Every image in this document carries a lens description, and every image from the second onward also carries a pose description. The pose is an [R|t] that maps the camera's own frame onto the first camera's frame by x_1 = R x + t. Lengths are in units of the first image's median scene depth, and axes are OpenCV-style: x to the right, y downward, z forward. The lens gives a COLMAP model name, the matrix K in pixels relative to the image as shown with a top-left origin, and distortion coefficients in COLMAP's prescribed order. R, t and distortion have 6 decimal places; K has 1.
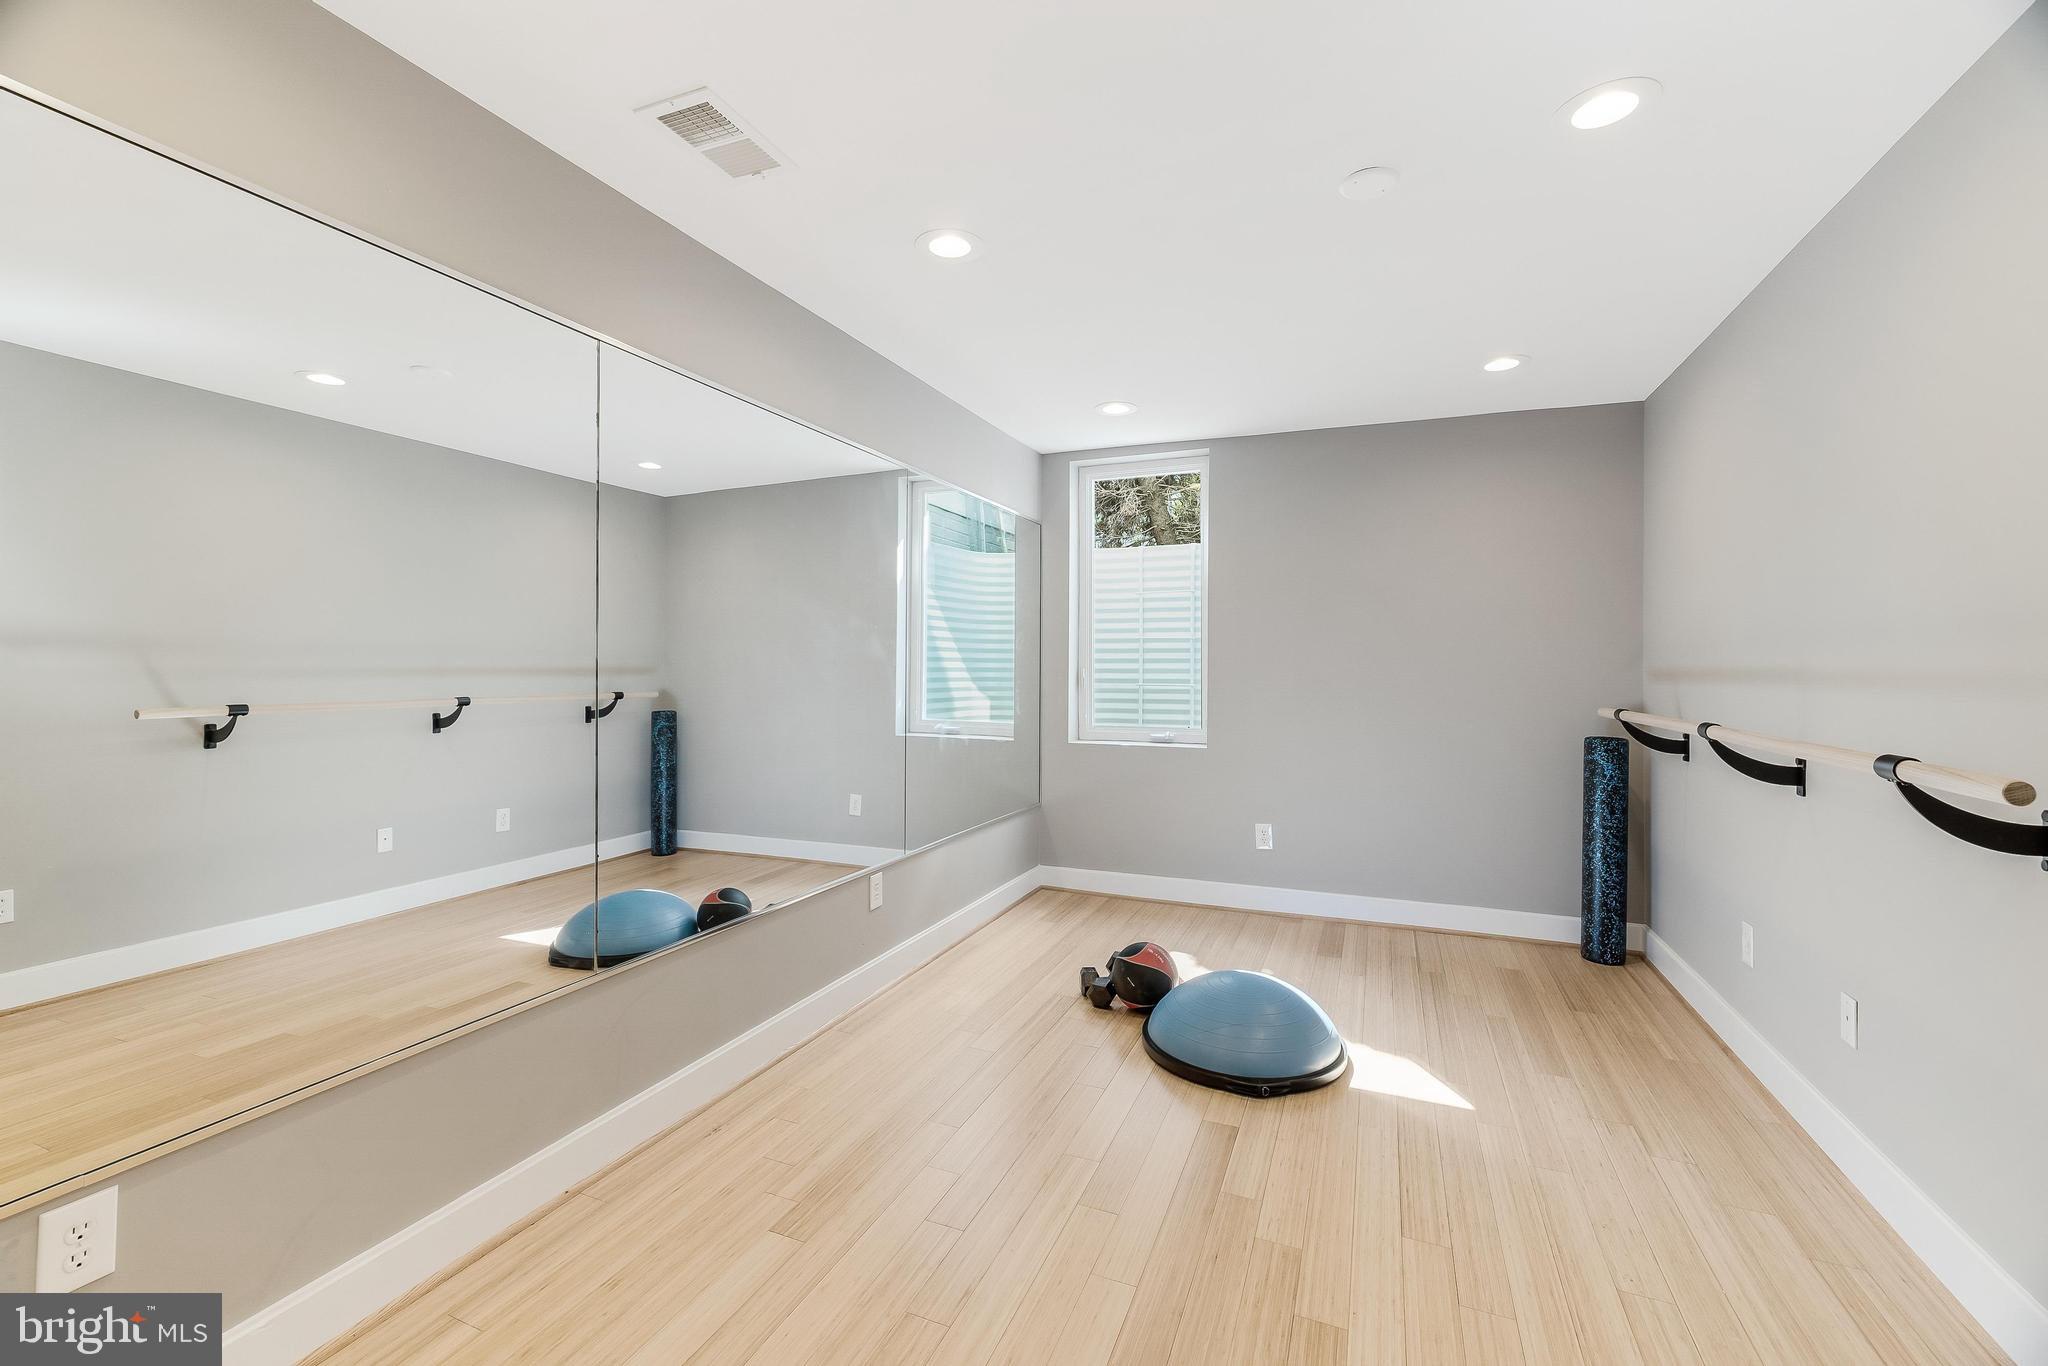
lens RADIAL K [[850.9, 0, 1030.2], [0, 850.9, 678.5], [0, 0, 1]] dist [0.000817, -0.000637]
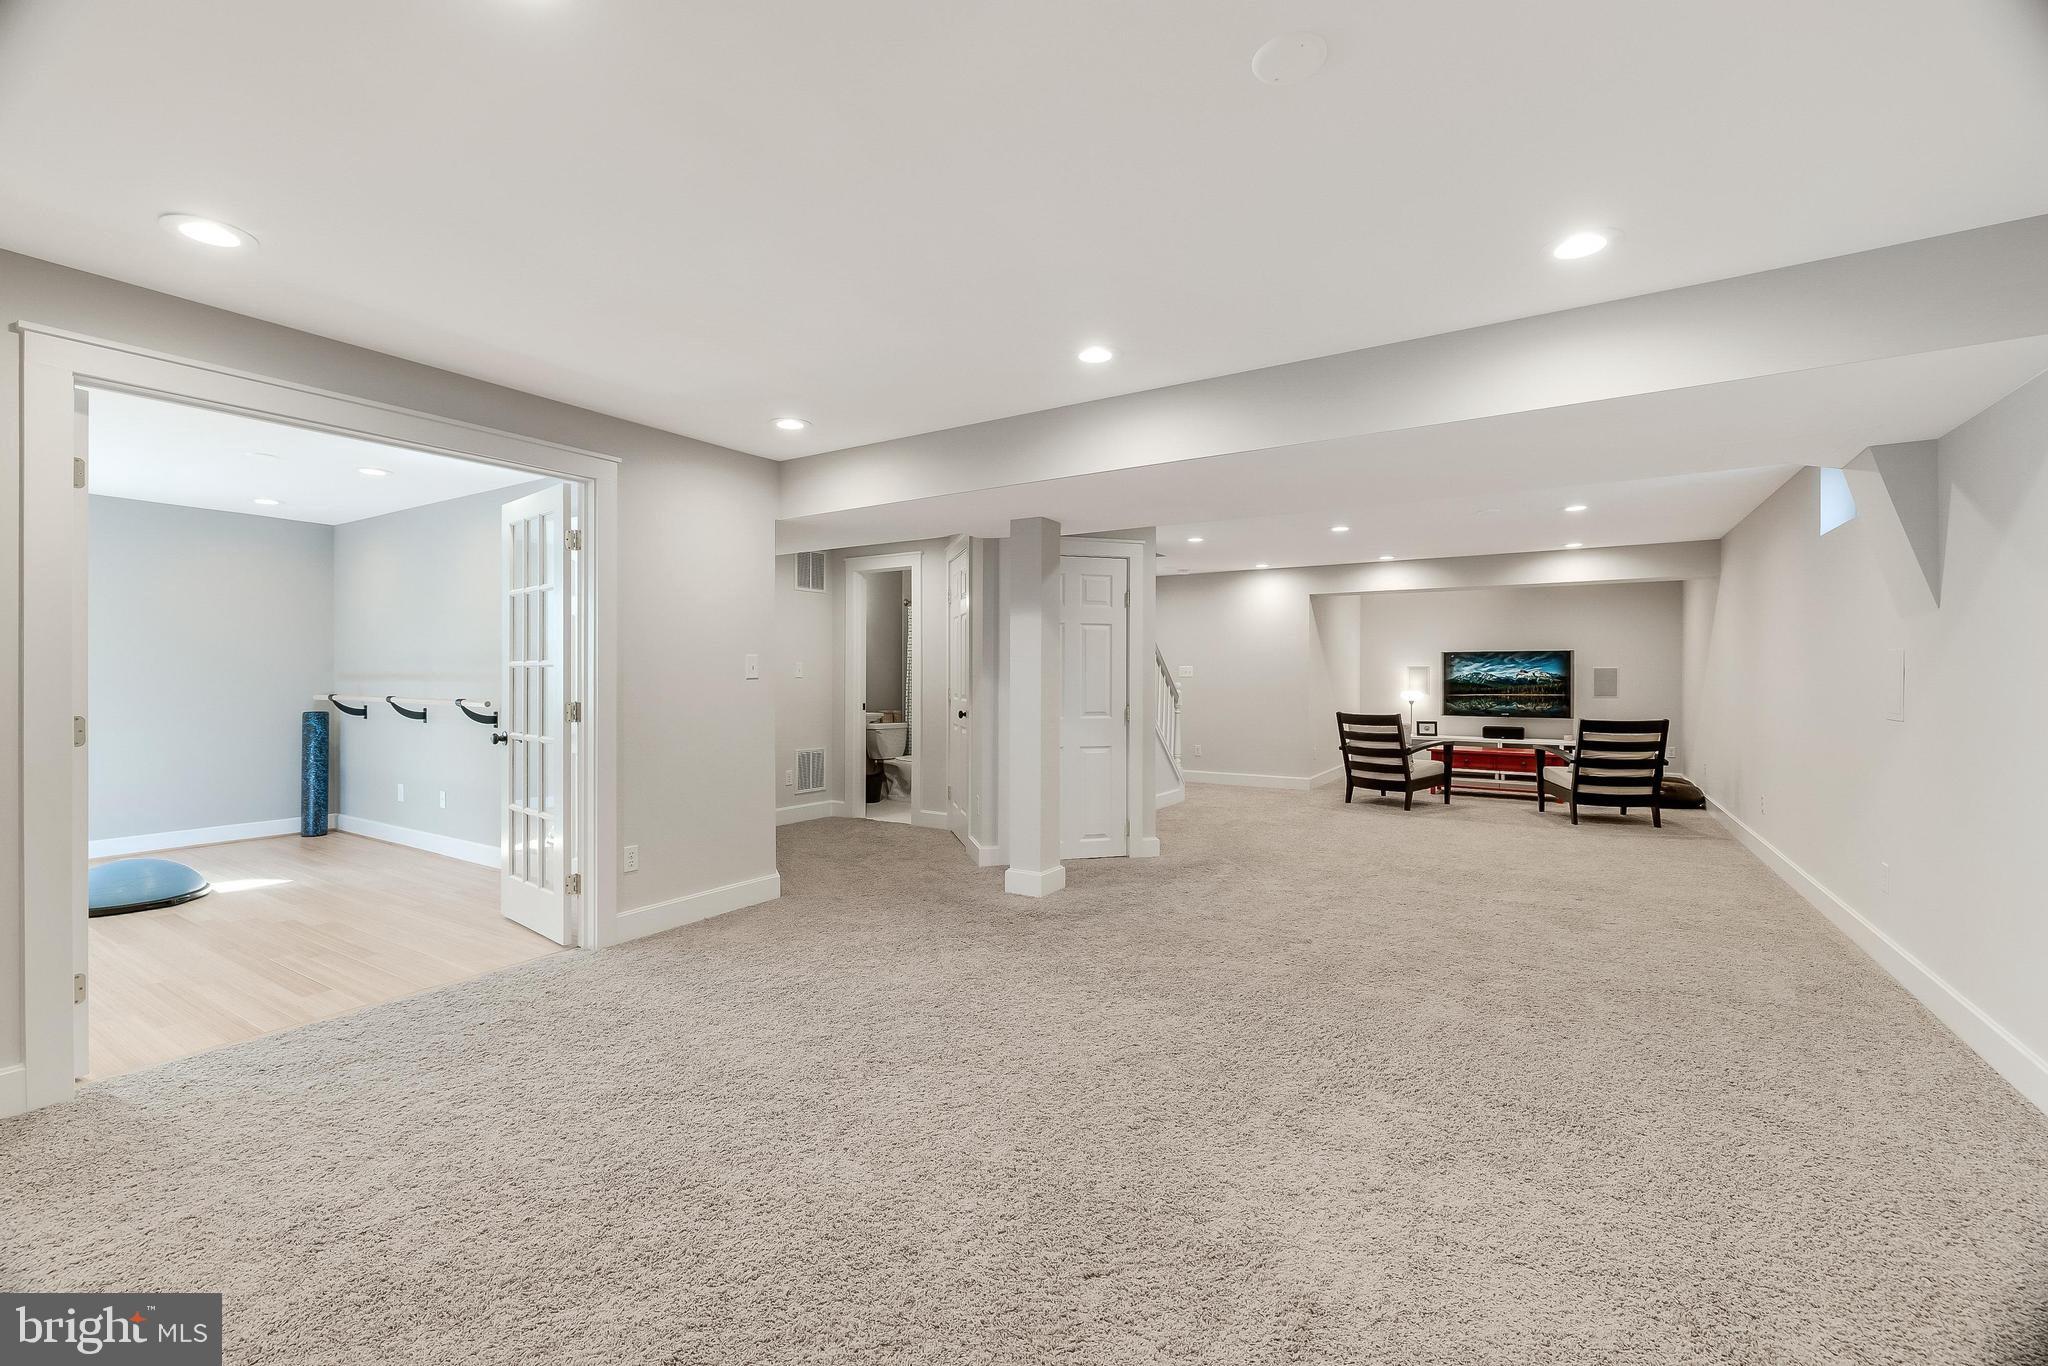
lens RADIAL K [[850.9, 0, 1029.4], [0, 850.9, 683.7], [0, 0, 1]] dist [0.000817, -0.000637]
pose [[0.161894, -0.003121, 0.986803, -0.859252], [0.003904, 0.999989, 0.002522, 0.011592], [-0.986800, 0.003444, 0.161904, -0.784956]]
